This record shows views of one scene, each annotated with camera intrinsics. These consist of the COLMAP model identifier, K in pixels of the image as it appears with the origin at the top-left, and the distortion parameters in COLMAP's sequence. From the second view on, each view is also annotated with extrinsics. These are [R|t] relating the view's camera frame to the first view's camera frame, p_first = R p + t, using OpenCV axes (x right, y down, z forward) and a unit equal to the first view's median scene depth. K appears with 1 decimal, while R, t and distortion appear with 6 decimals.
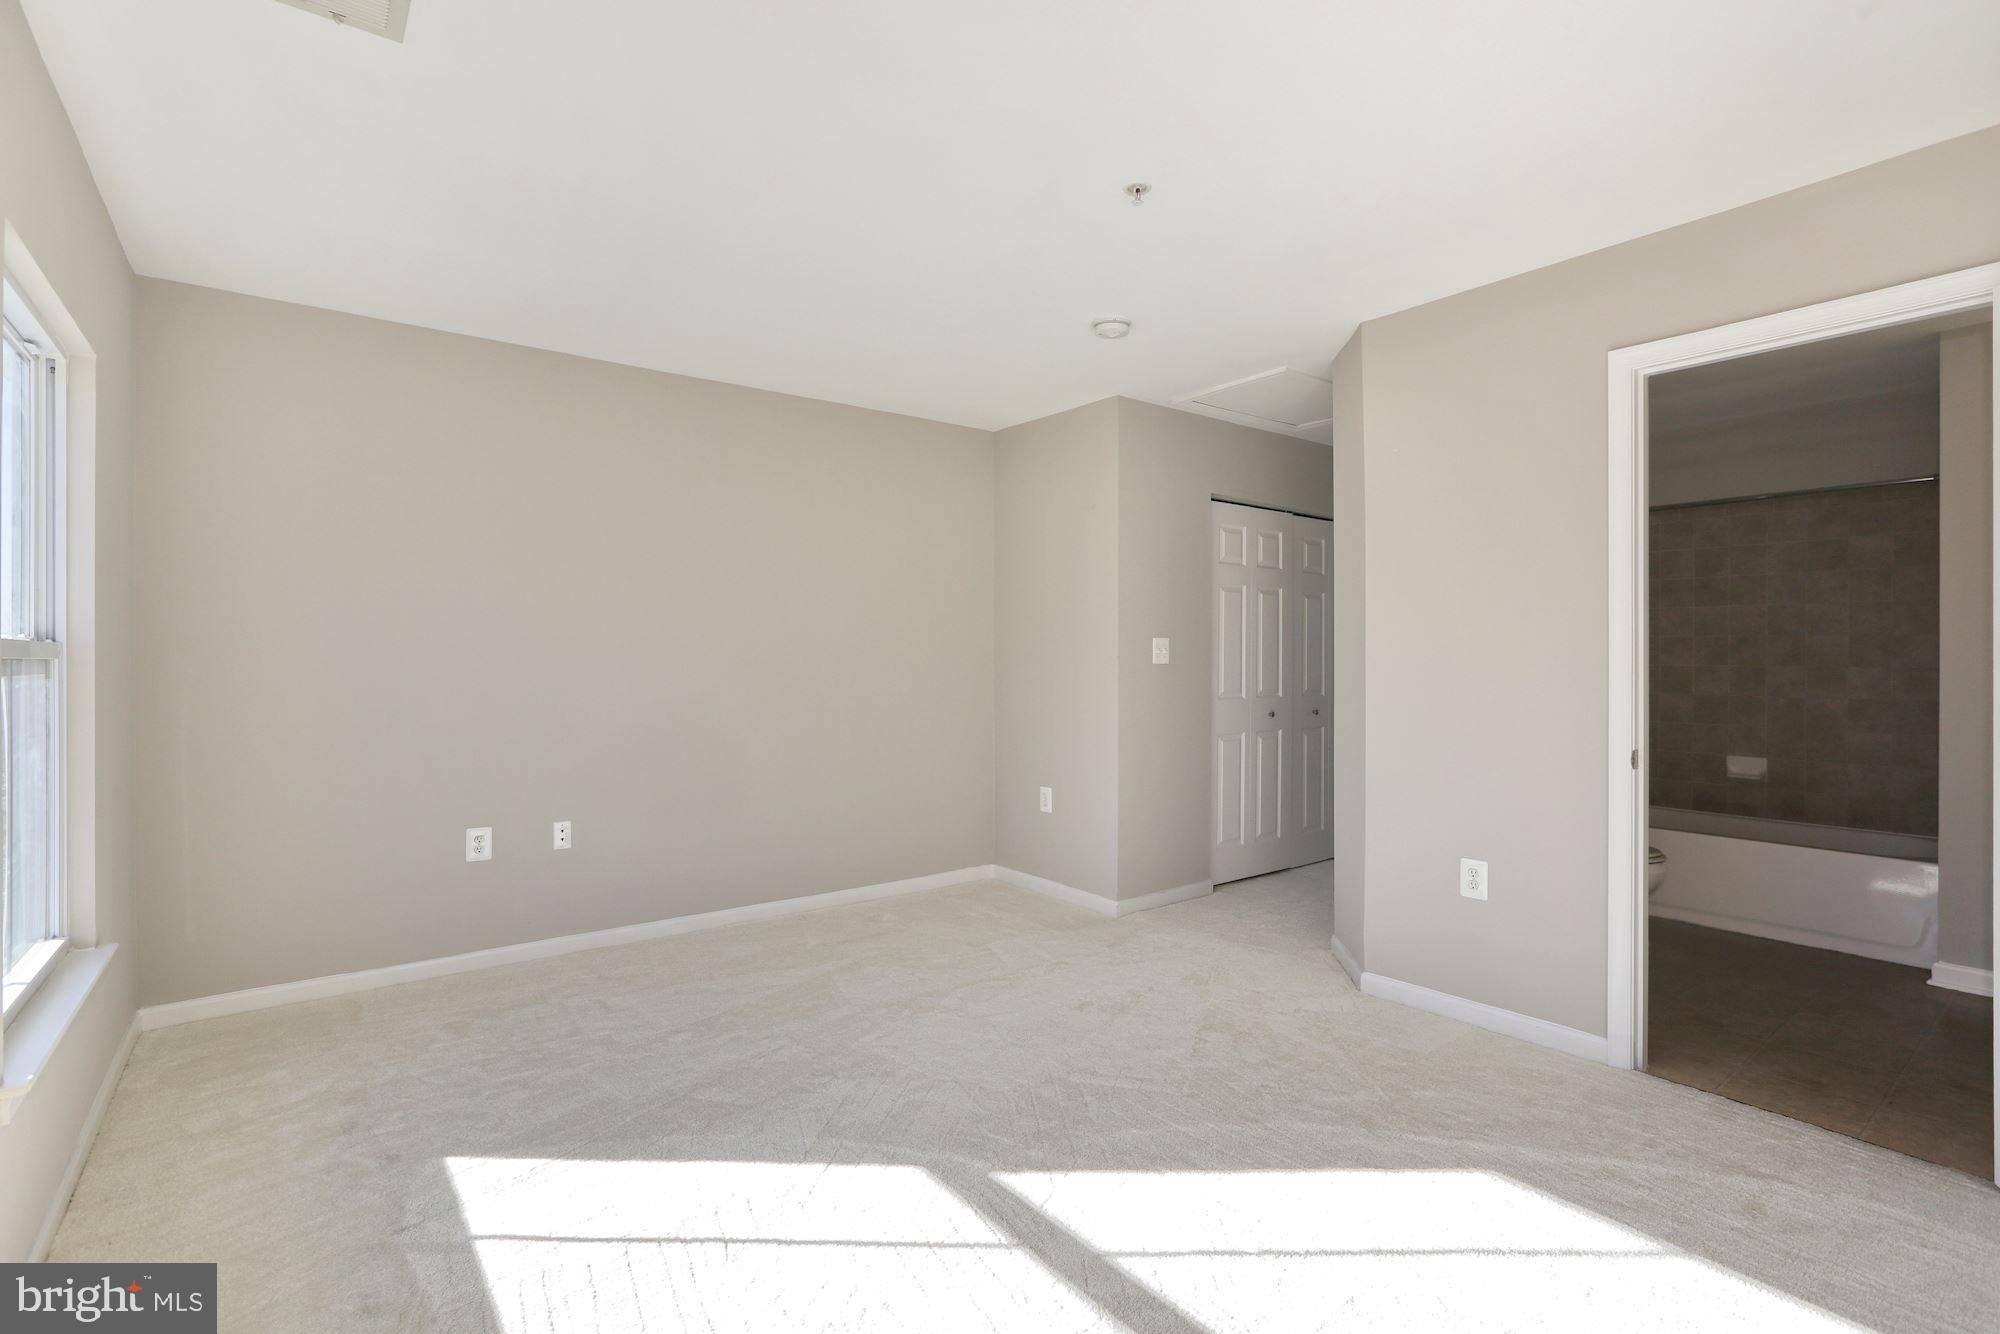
lens RADIAL K [[924.7, 0, 1007.7], [0, 924.7, 659.6], [0, 0, 1]] dist [-0.023540, 0.015357]
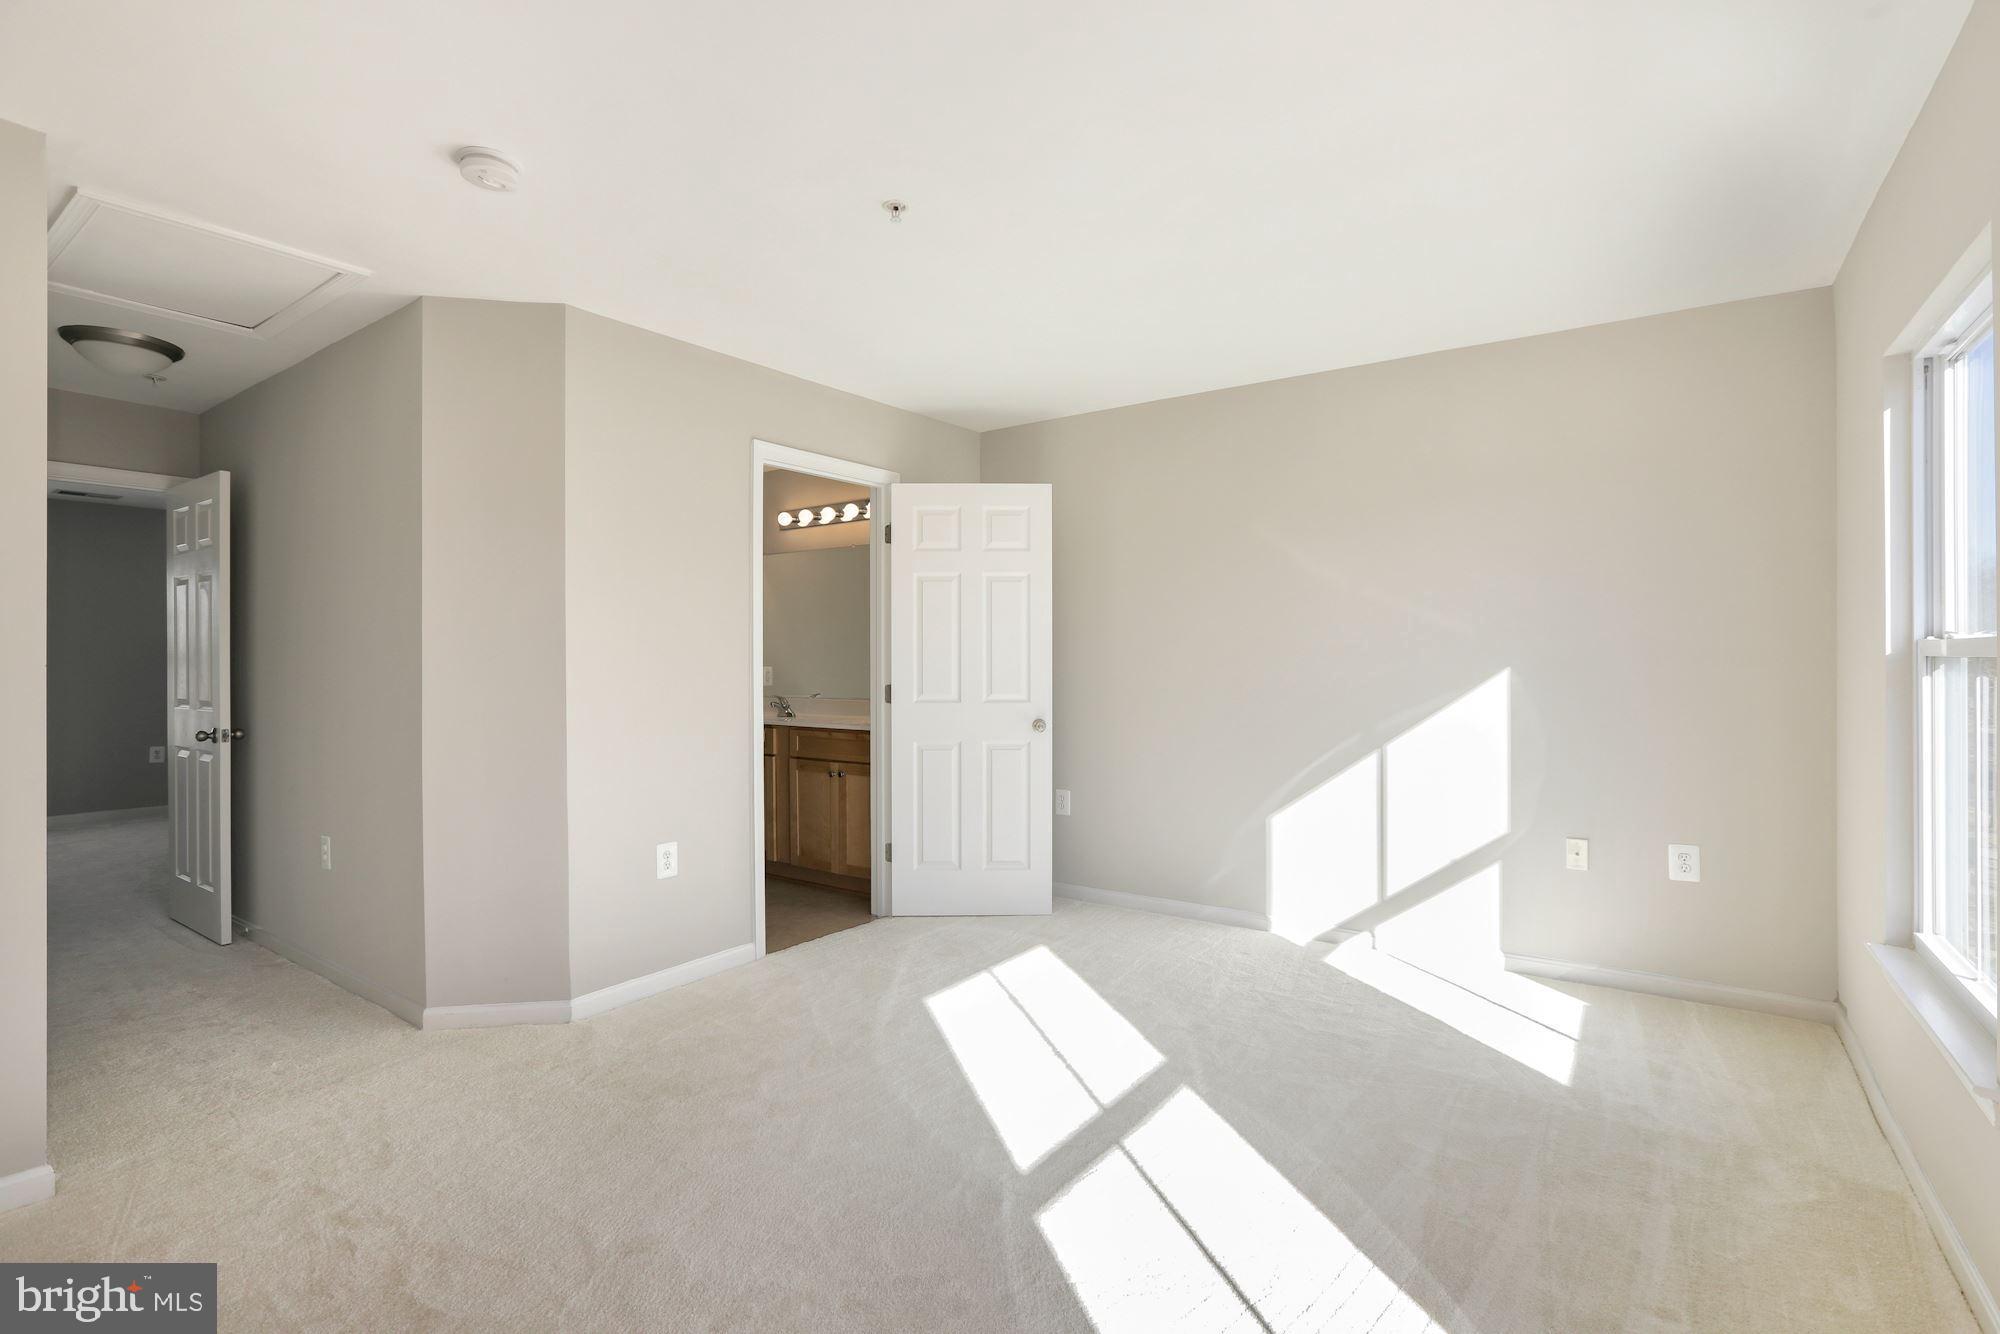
lens RADIAL K [[924.7, 0, 1007.7], [0, 924.7, 659.6], [0, 0, 1]] dist [-0.023540, 0.015357]
pose [[-0.303966, -0.001086, 0.952682, -0.921644], [0.005770, 0.999979, 0.002981, -0.012916], [-0.952665, 0.006403, -0.303954, 1.244443]]
